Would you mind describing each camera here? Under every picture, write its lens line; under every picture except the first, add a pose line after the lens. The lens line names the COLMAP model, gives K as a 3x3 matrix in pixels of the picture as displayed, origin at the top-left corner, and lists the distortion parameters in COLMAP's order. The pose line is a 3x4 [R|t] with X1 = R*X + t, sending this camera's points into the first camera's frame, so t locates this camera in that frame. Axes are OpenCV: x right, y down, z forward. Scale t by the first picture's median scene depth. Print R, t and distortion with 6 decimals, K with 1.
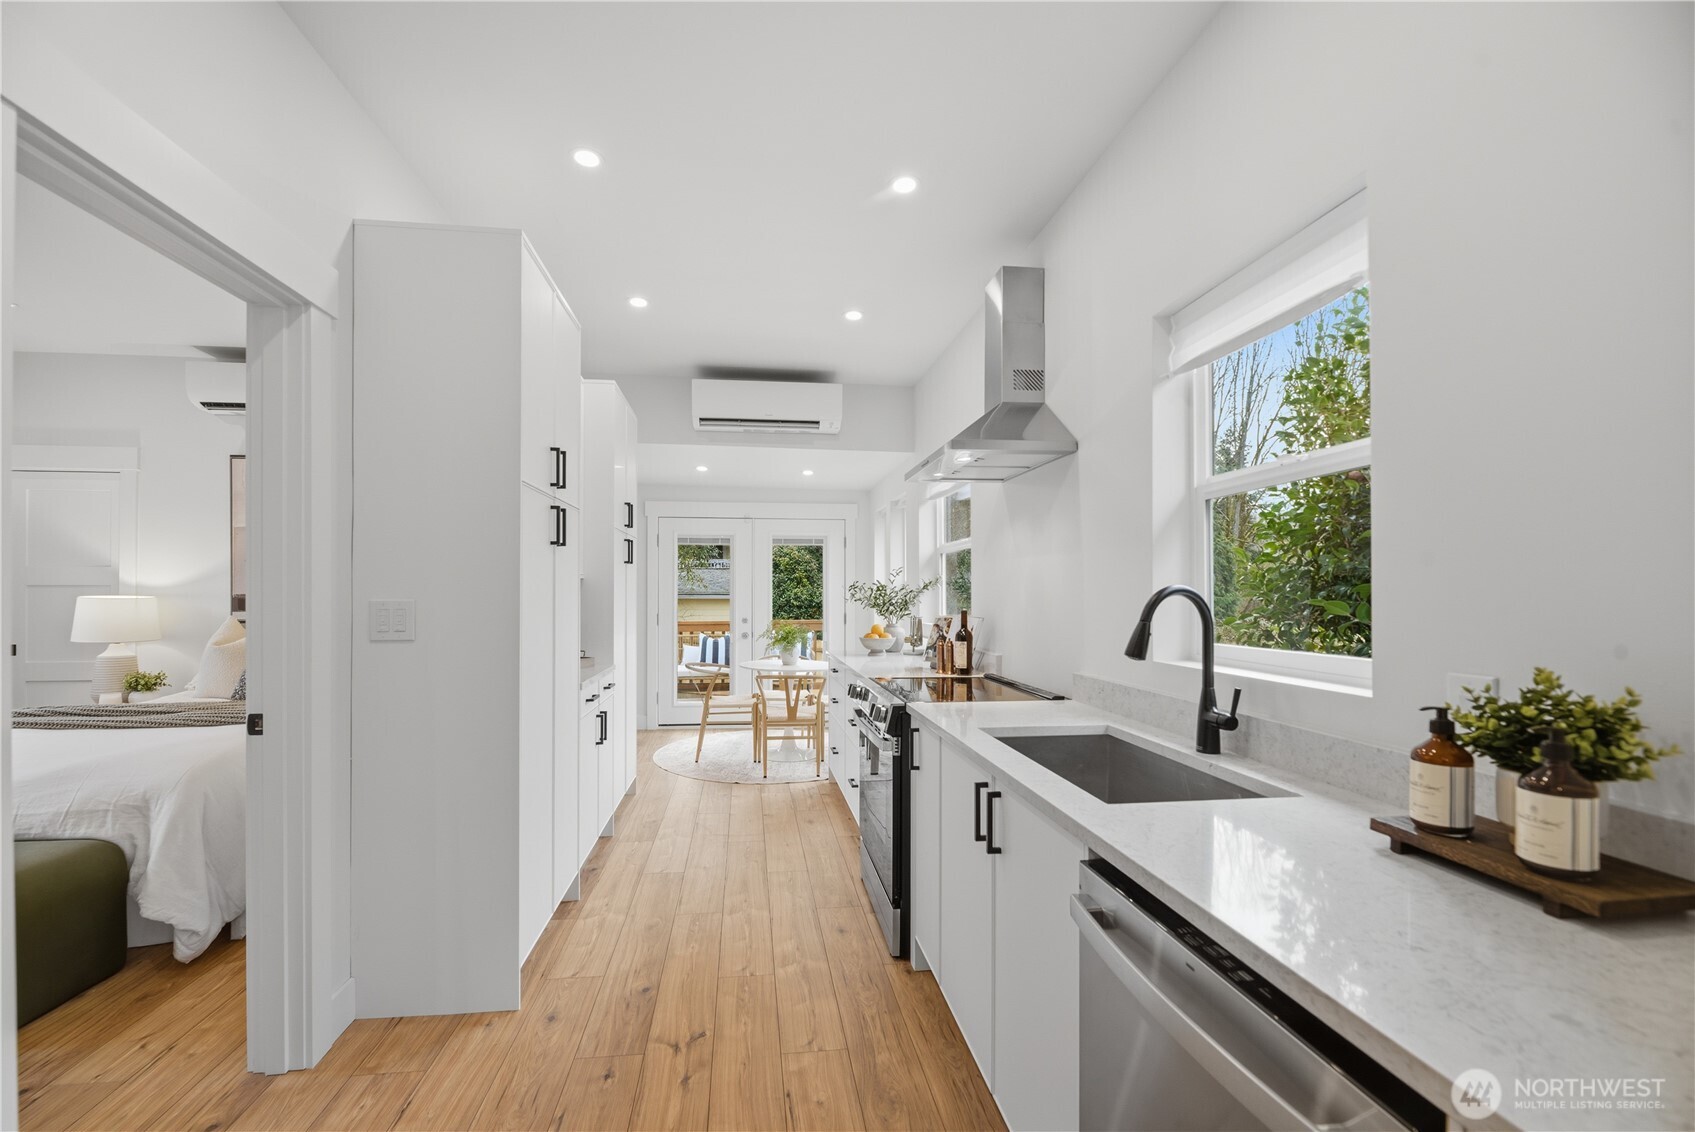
lens RADIAL K [[716.6, 0, 836.3], [0, 716.6, 575.1], [0, 0, 1]] dist [-0.005120, -0.000714]
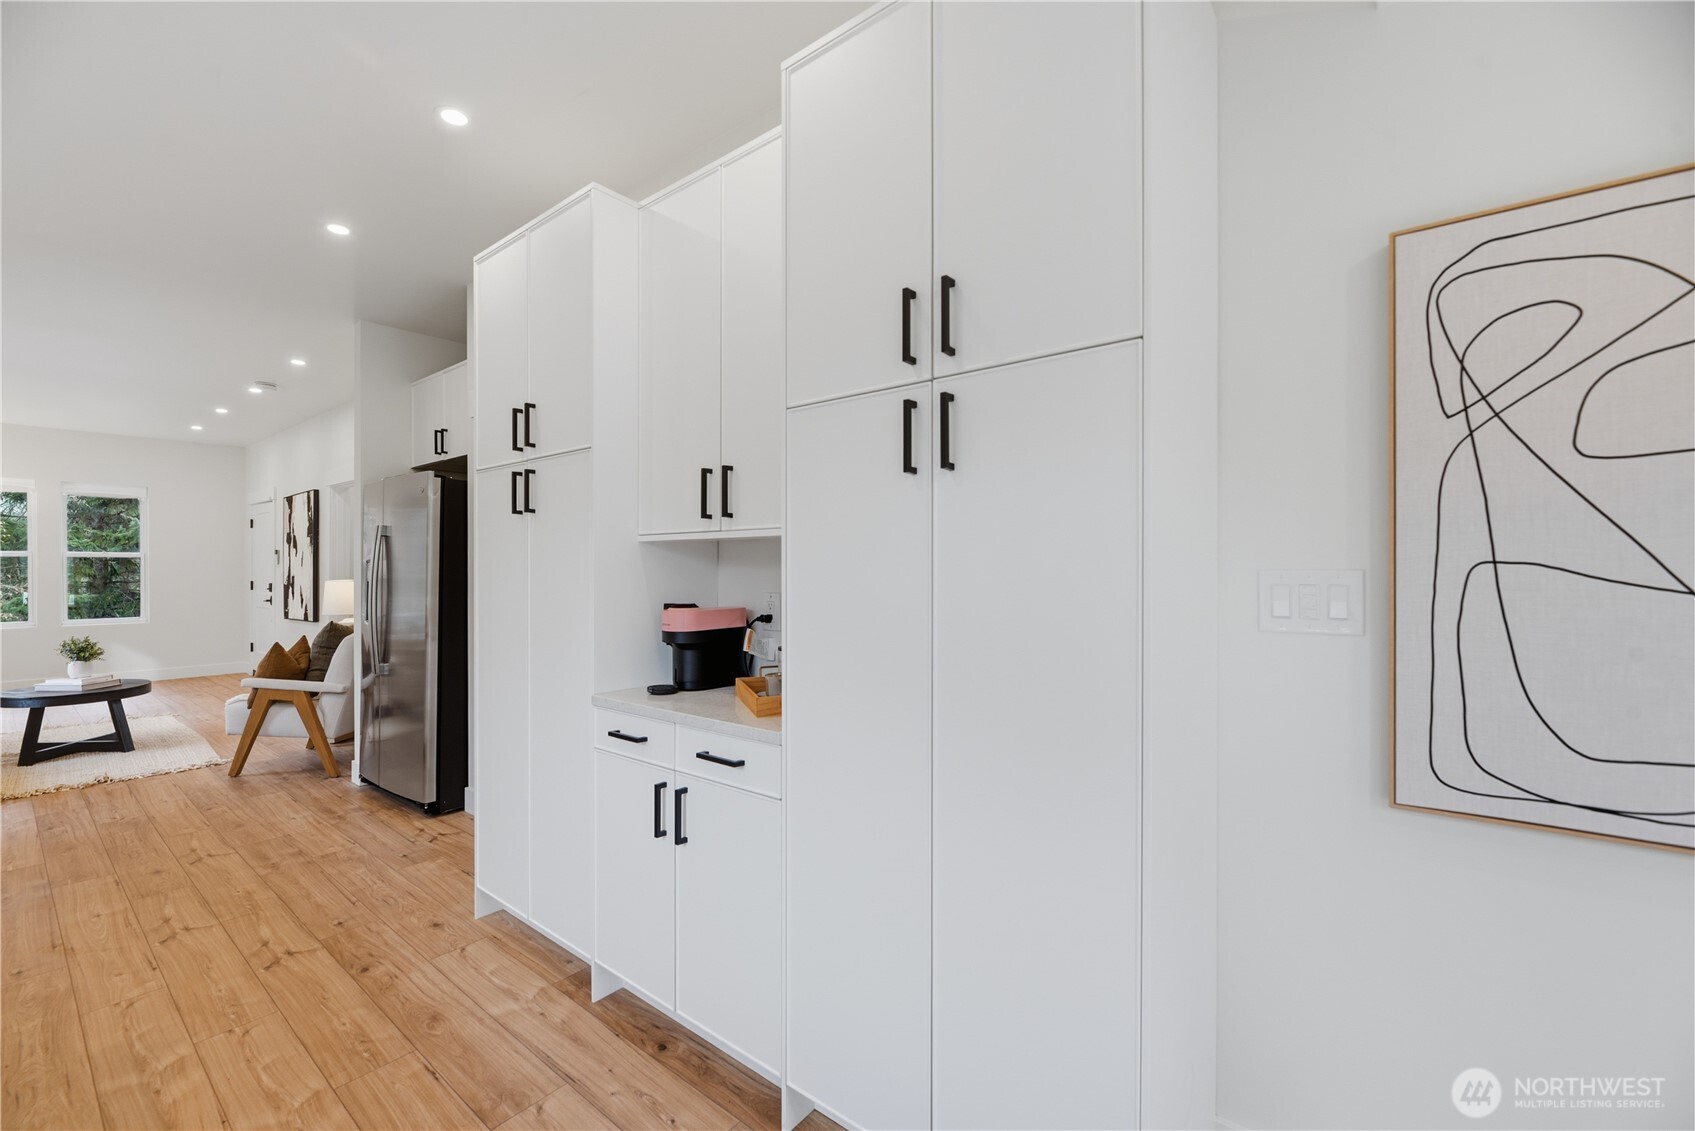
lens RADIAL K [[716.6, 0, 836.3], [0, 716.6, 574.6], [0, 0, 1]] dist [-0.005120, -0.000714]
pose [[-0.732609, 0.007708, -0.680607, -0.074421], [0.017170, 0.999827, -0.007158, 0.054814], [0.680434, -0.016930, -0.732614, 2.042092]]
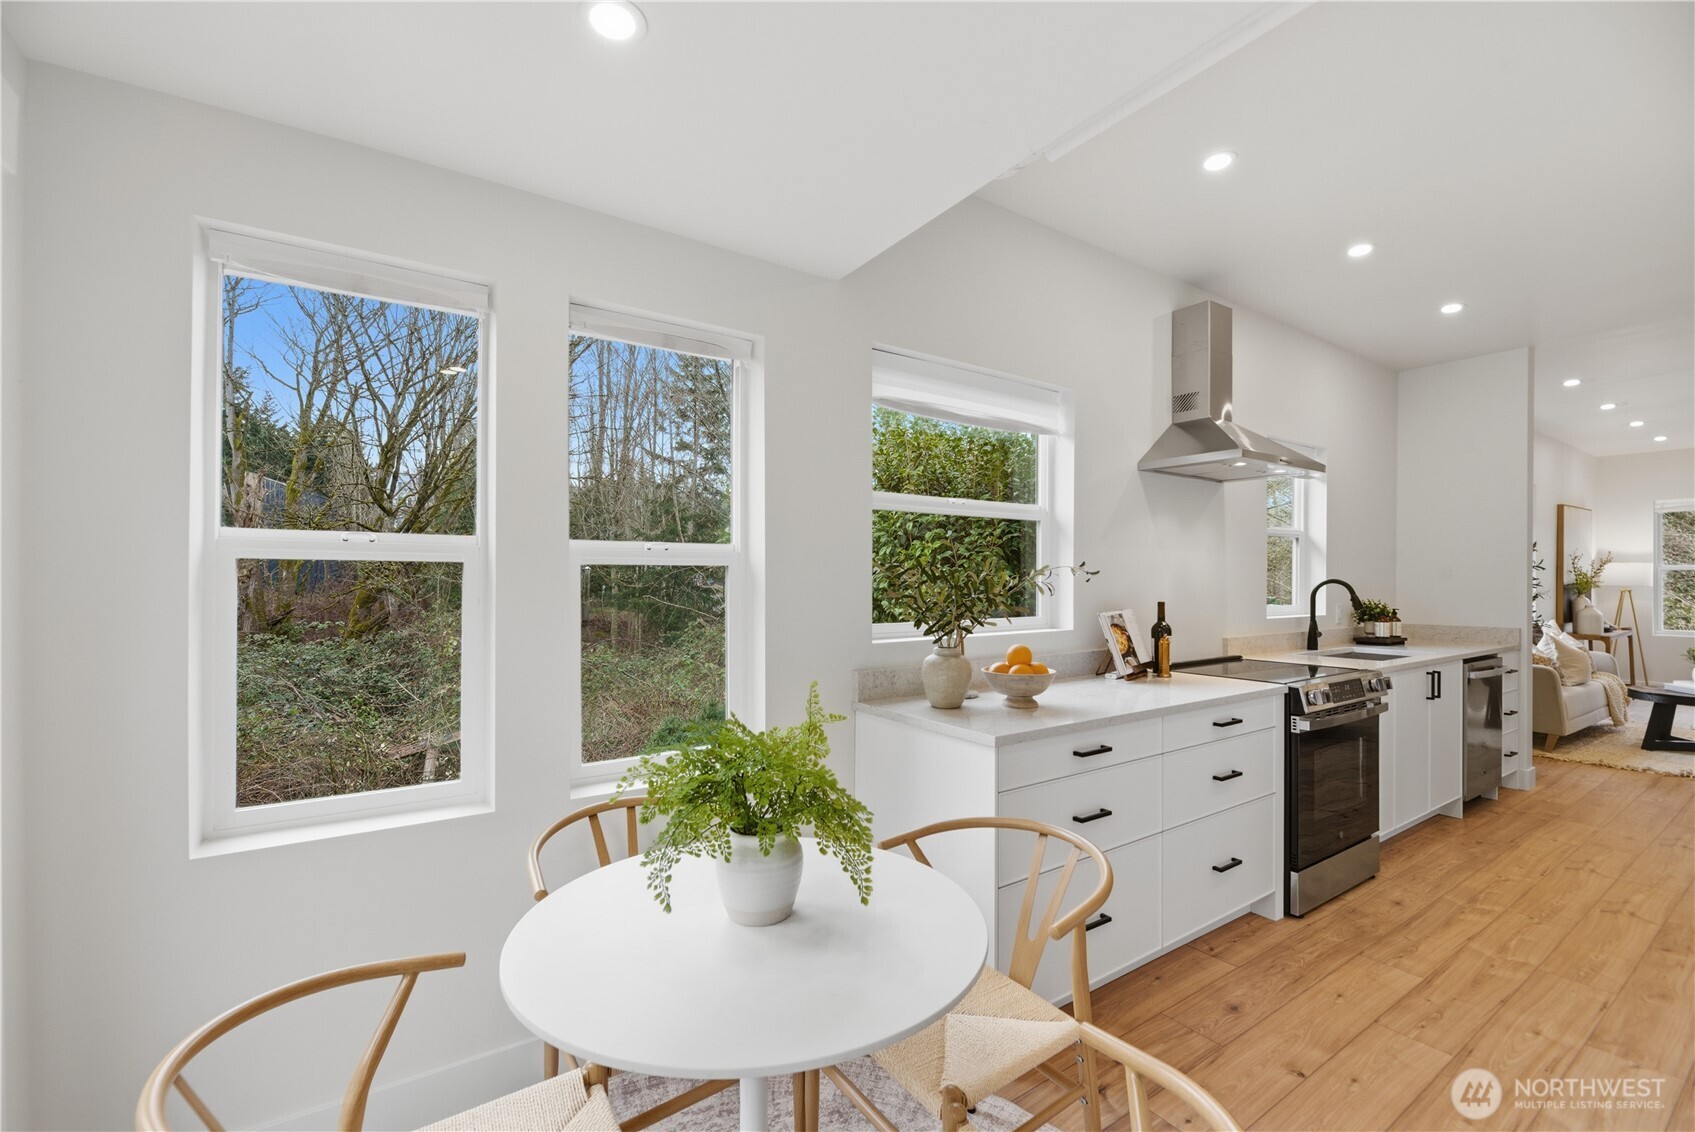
lens RADIAL K [[716.6, 0, 836.3], [0, 716.6, 575.1], [0, 0, 1]] dist [-0.005120, -0.000714]
pose [[-0.451856, 0.001089, 0.892090, -0.620050], [-0.022709, 0.999661, -0.012723, 0.050986], [-0.891802, -0.026007, -0.451678, 2.476910]]
